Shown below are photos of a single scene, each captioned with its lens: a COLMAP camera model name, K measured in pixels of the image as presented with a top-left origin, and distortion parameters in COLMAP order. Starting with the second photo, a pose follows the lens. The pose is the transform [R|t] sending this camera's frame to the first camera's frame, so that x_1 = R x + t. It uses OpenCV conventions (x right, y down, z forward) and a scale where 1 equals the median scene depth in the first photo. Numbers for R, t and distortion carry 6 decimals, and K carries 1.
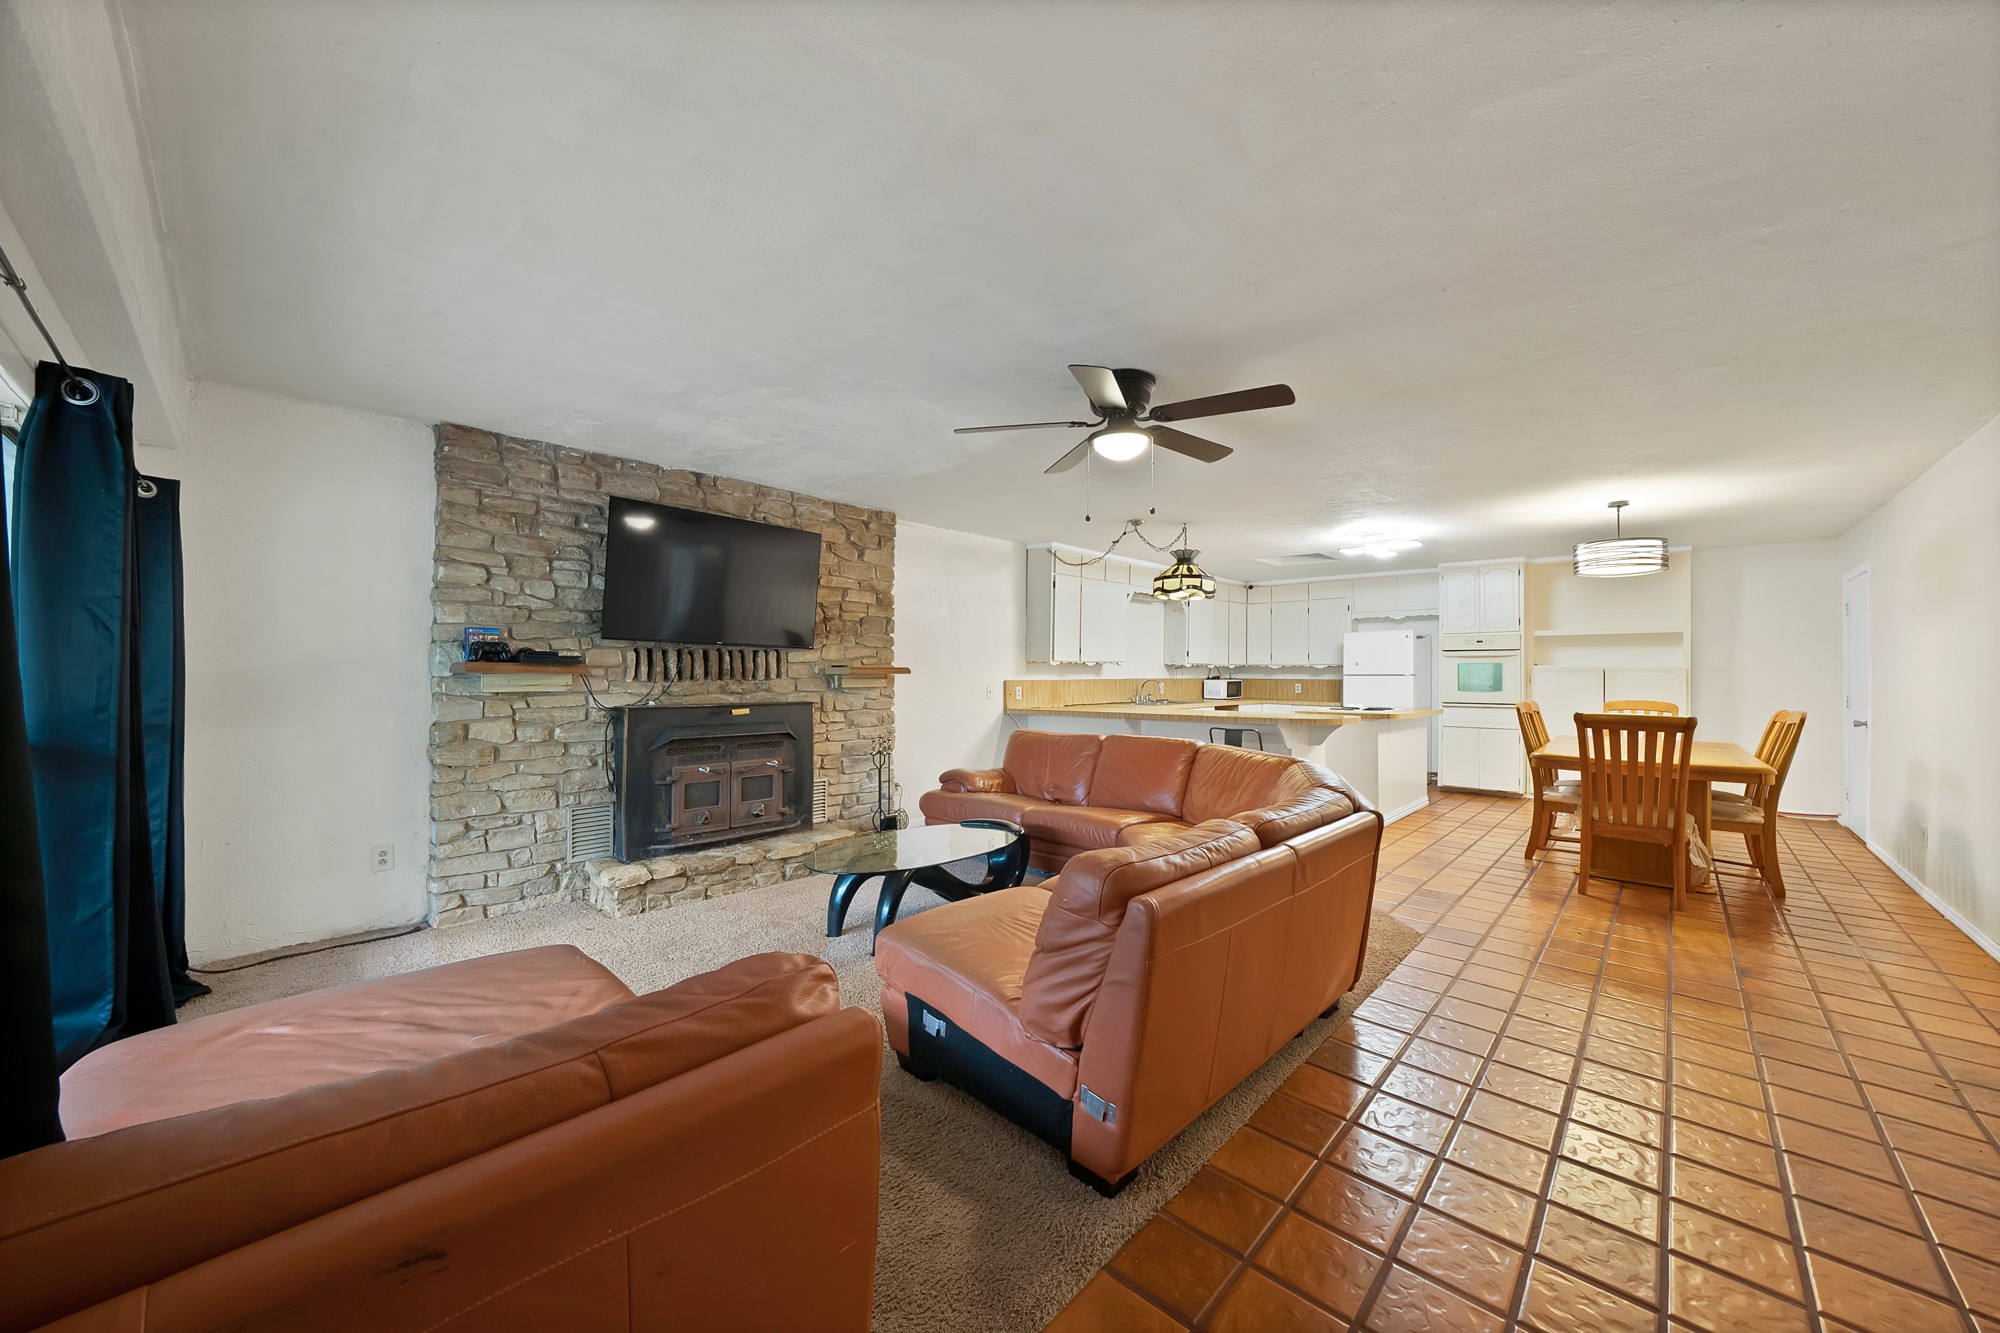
lens RADIAL K [[724.4, 0, 1000.0], [0, 724.4, 666.5], [0, 0, 1]] dist [-0.015482, 0.000044]
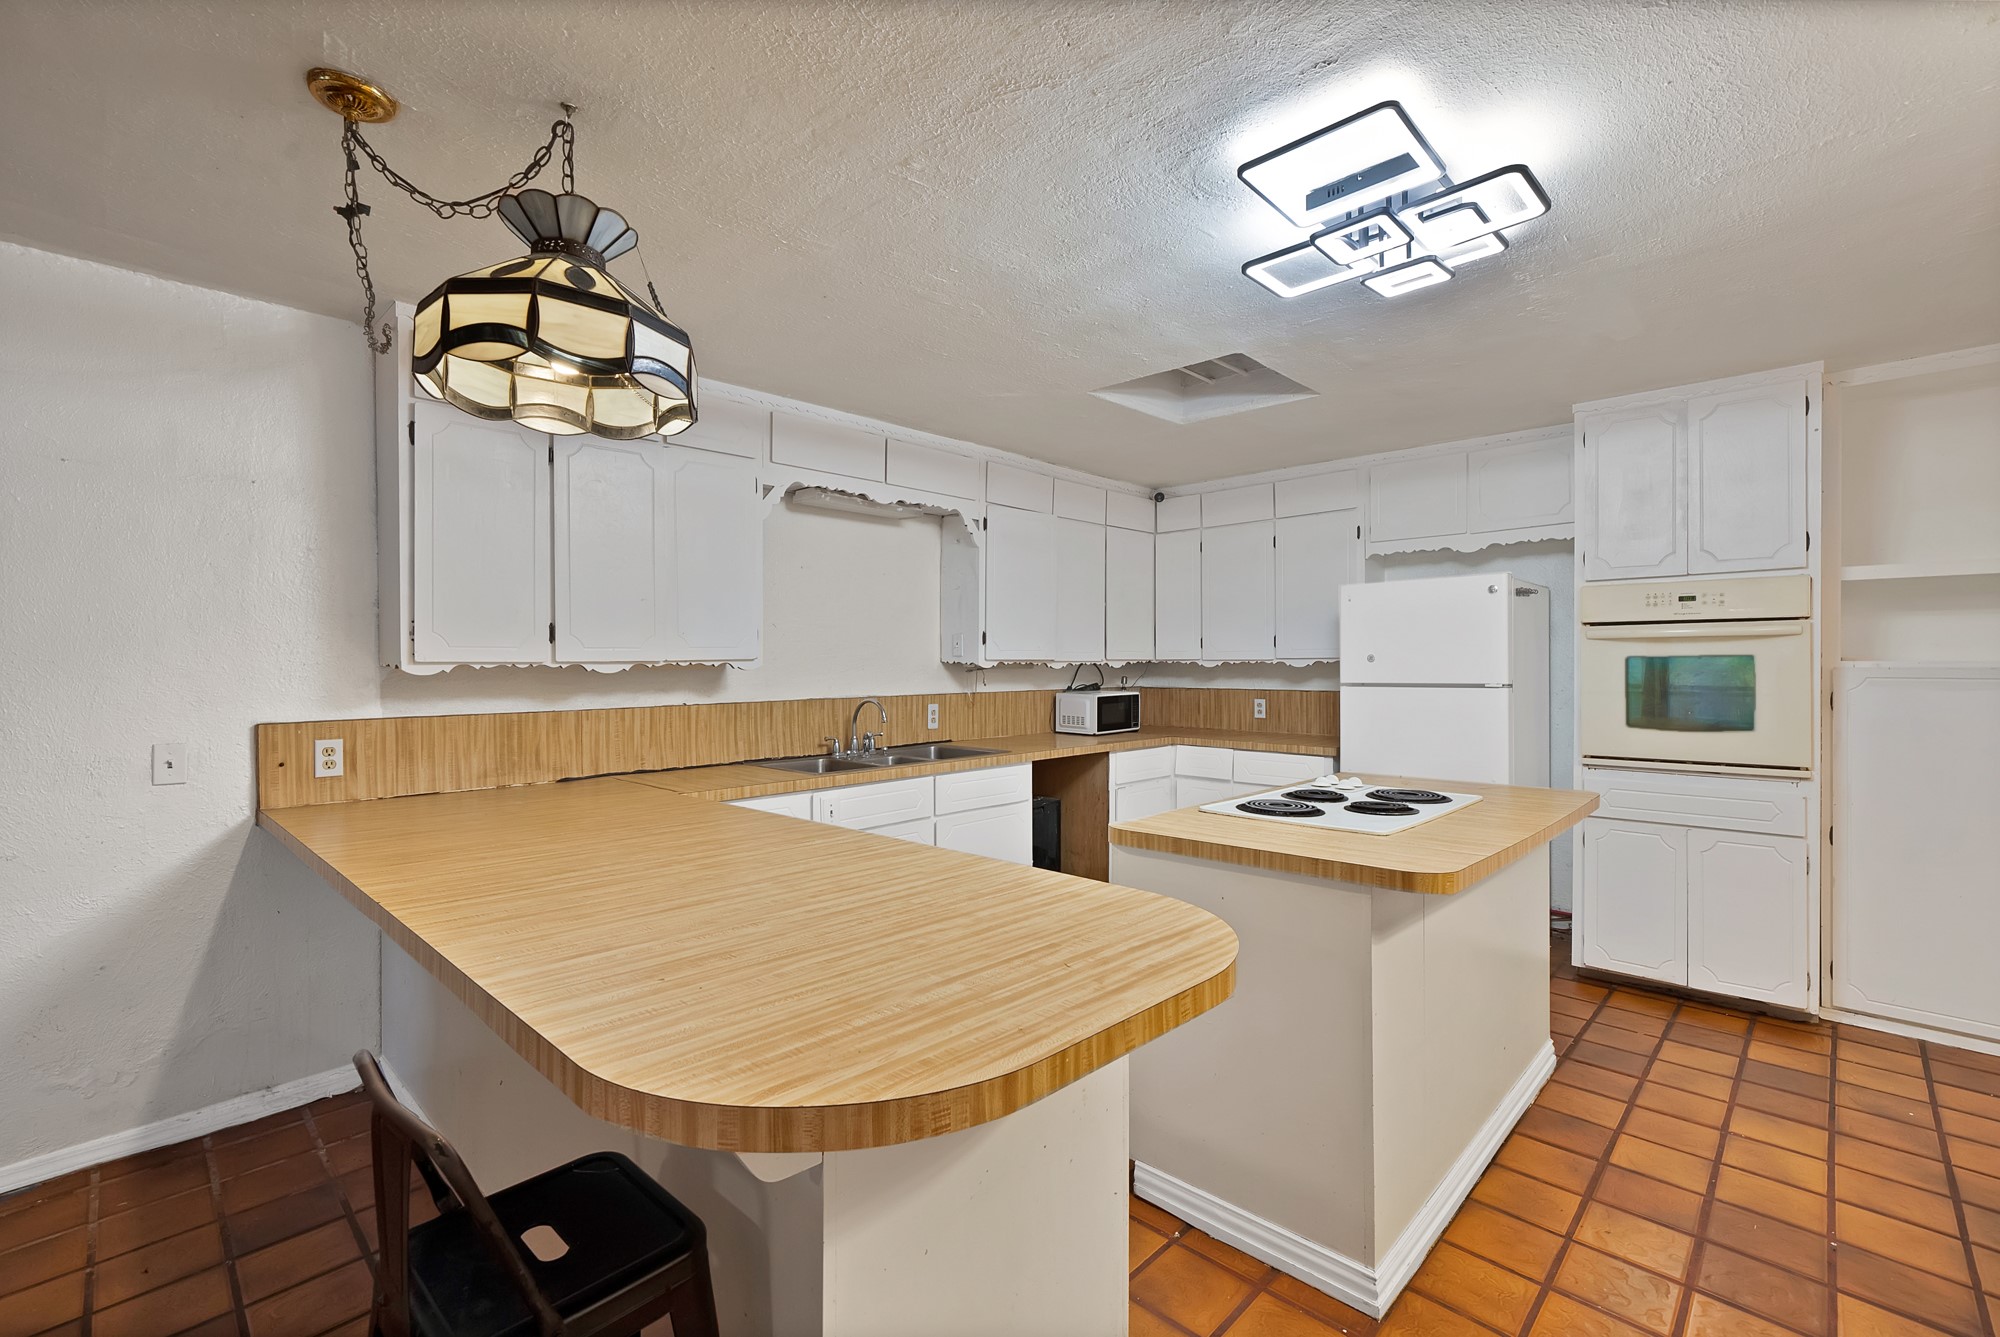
lens RADIAL K [[863.8, 0, 991.5], [0, 863.8, 662.3], [0, 0, 1]] dist [0.002131, 0.000230]
pose [[0.999847, -0.008364, -0.015345, 0.514209], [0.008485, 0.999934, 0.007803, -0.013175], [0.015279, -0.007932, 0.999852, 0.901854]]
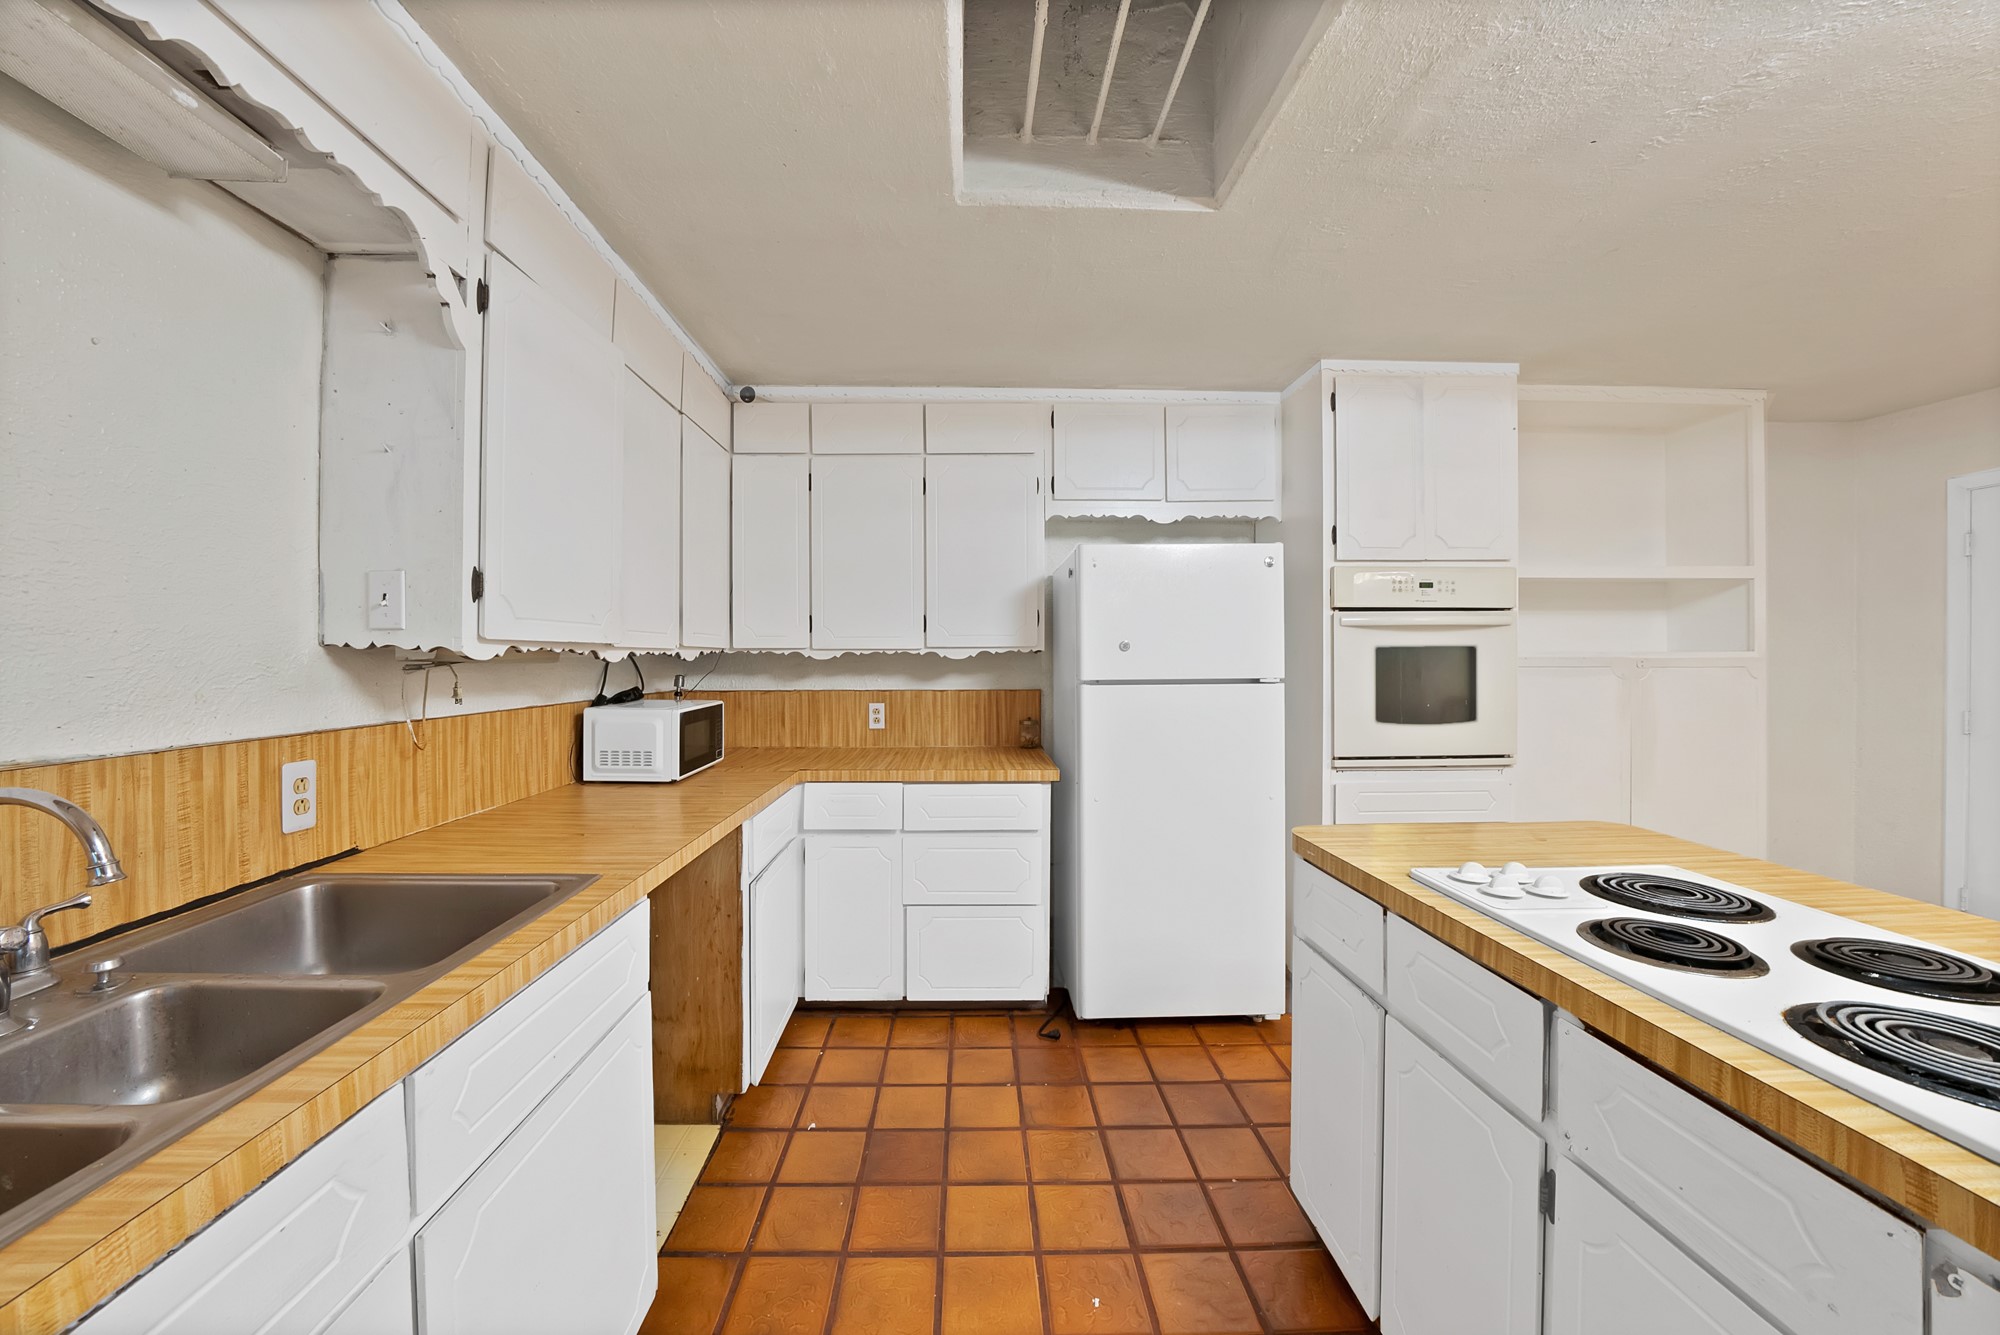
lens RADIAL K [[718.8, 0, 972.5], [0, 718.8, 664.2], [0, 0, 1]] dist [-0.022771, 0.000040]
pose [[0.717574, -0.012808, 0.696364, 0.427352], [-0.000052, 0.999830, 0.018444, -0.003094], [-0.696482, -0.013271, 0.717451, 1.505521]]
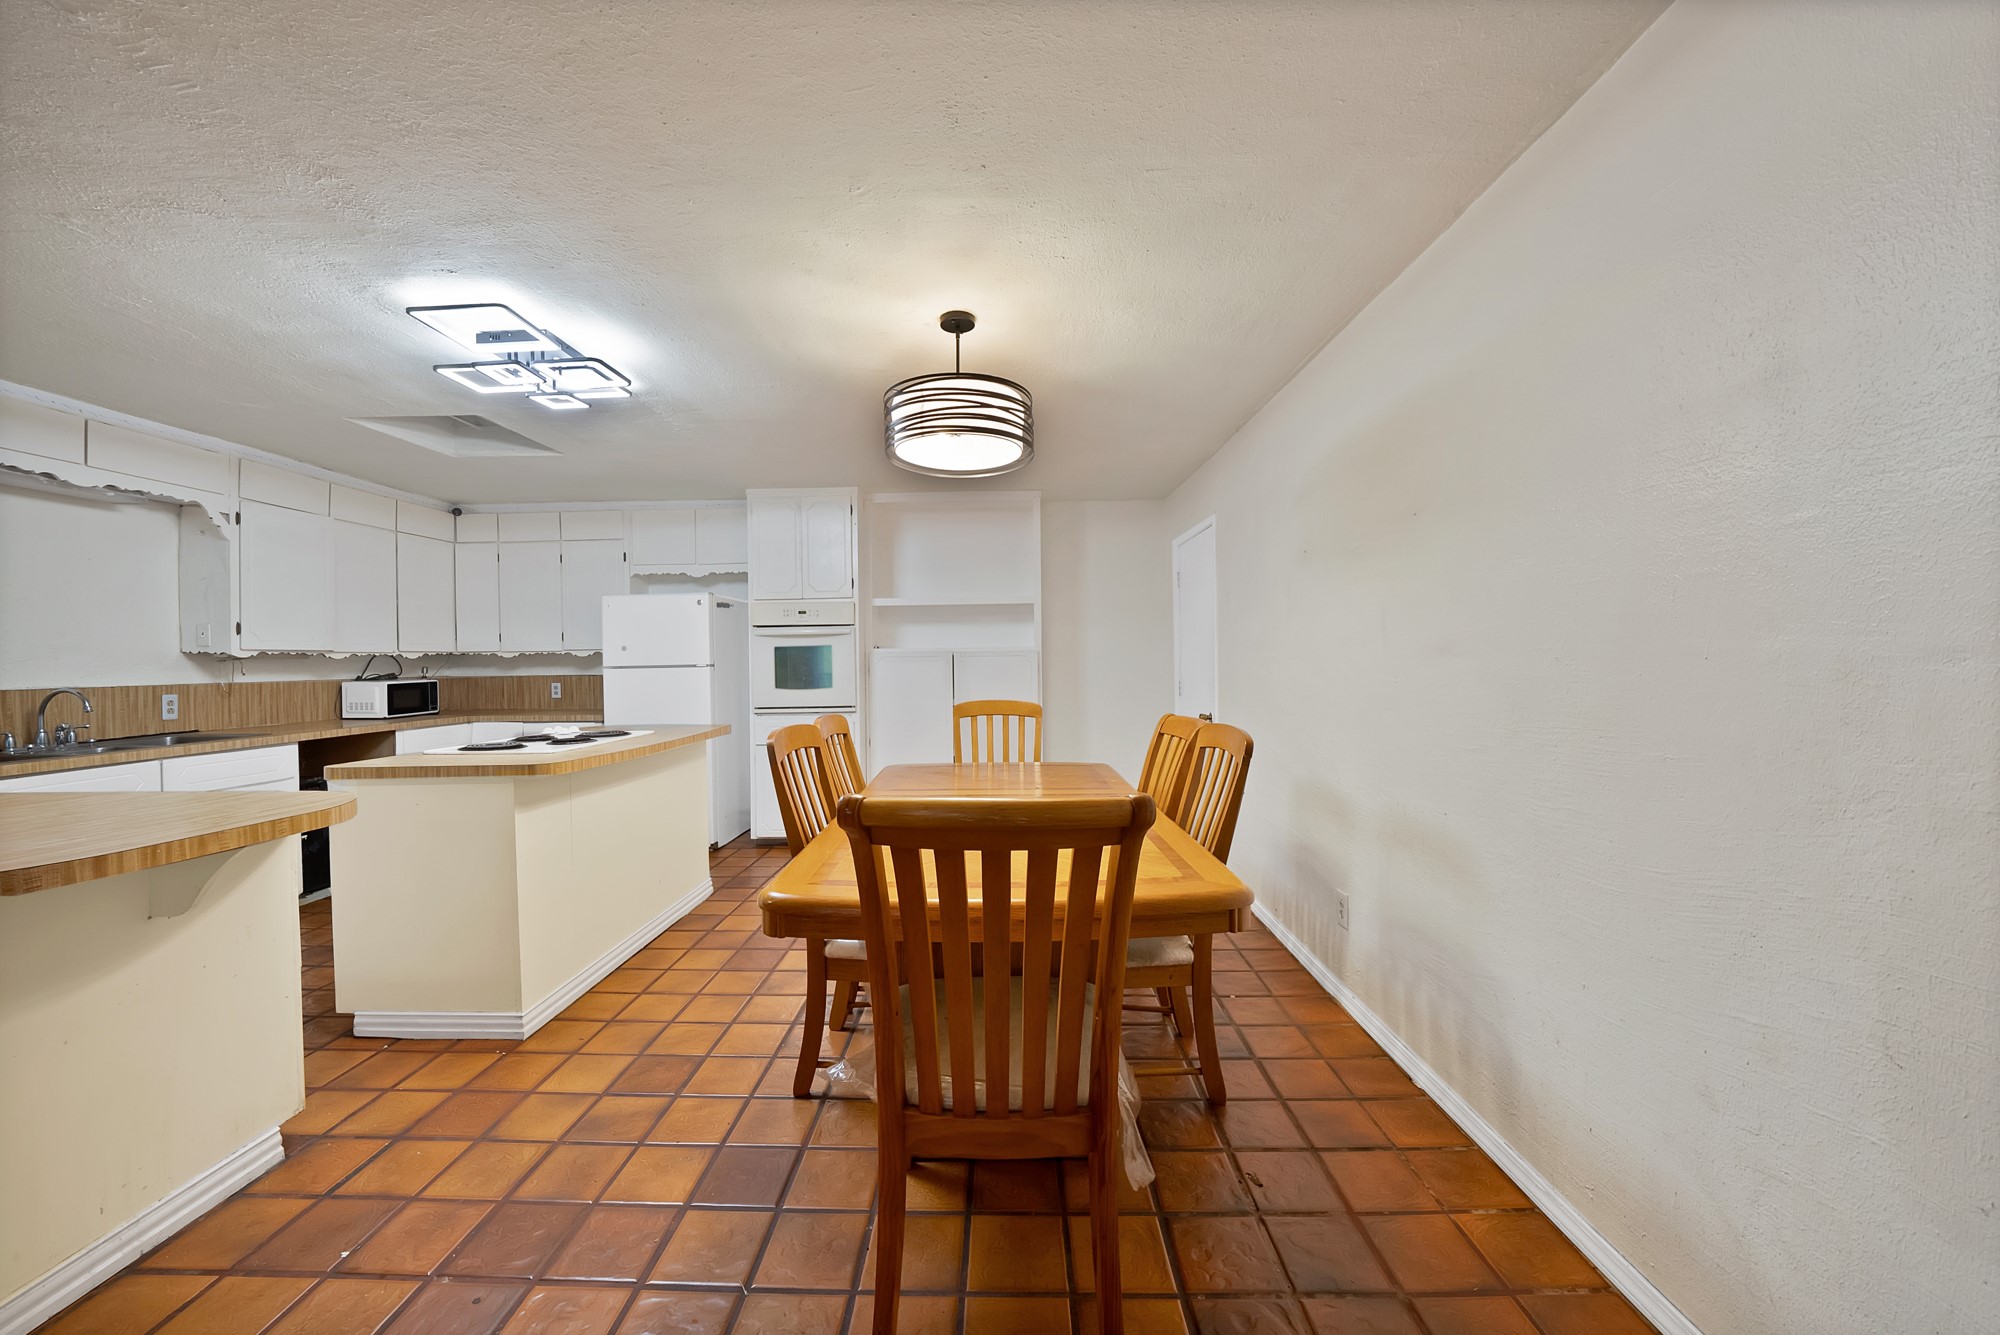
lens RADIAL K [[725.9, 0, 980.1], [0, 725.9, 667.8], [0, 0, 1]] dist [-0.013842, 0.000218]
pose [[0.749265, -0.022819, 0.661877, 0.587394], [0.011333, 0.999702, 0.021637, 0.004974], [-0.662173, -0.008710, 0.749300, 0.671442]]
